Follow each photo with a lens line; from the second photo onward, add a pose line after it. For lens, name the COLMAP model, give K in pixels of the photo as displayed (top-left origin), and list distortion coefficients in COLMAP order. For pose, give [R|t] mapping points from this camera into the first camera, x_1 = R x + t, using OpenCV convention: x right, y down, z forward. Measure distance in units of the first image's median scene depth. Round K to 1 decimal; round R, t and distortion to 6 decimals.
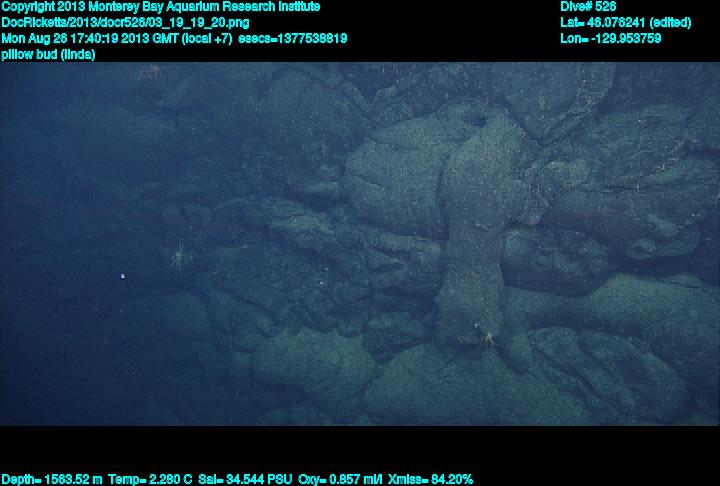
lens RADIAL K [[384.6, 0, 331.3], [0, 384.6, 243.0], [0, 0, 1]] dist [-0.050041, 0.041280]
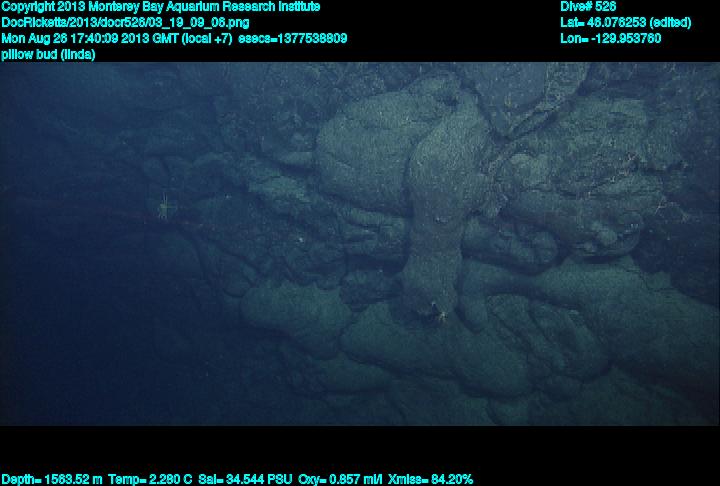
lens RADIAL K [[384.6, 0, 331.3], [0, 384.6, 243.0], [0, 0, 1]] dist [-0.050041, 0.041280]
pose [[0.999980, -0.006196, 0.001458, 0.076296], [0.005635, 0.968308, 0.249697, -0.205801], [-0.002959, -0.249683, 0.968323, -0.022979]]
